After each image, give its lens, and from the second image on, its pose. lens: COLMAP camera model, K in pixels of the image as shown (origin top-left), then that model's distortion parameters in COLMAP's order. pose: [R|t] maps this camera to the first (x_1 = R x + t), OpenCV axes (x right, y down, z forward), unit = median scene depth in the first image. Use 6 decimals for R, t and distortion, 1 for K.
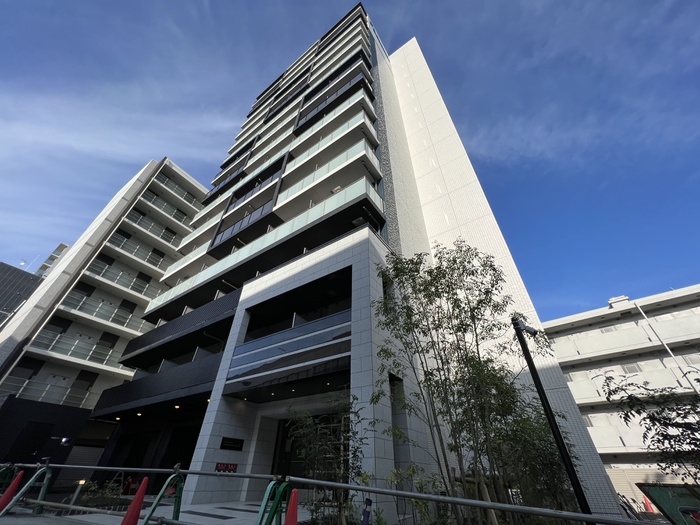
lens RADIAL K [[281.5, 0, 347.6], [0, 281.5, 263.2], [0, 0, 1]] dist [0.000547, -0.000833]
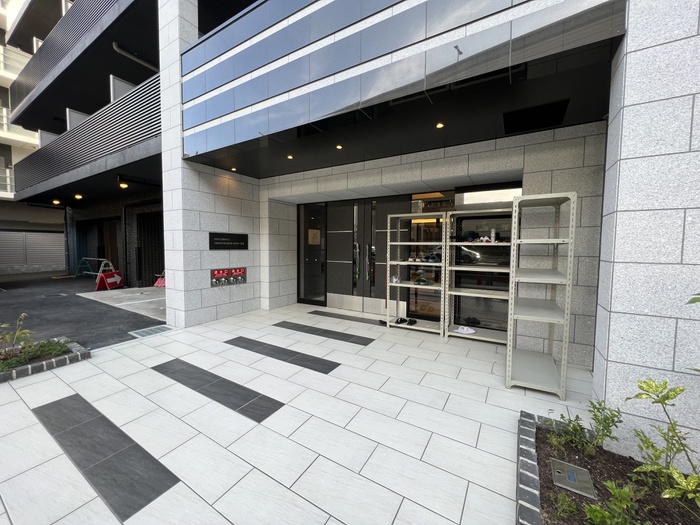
lens RADIAL K [[281.5, 0, 351.6], [0, 281.5, 263.6], [0, 0, 1]] dist [0.000547, -0.000833]
pose [[0.994875, -0.014278, 0.100103, -0.199999], [-0.056191, 0.744984, 0.664712, 0.253275], [-0.084066, -0.666930, 0.740363, 0.476504]]
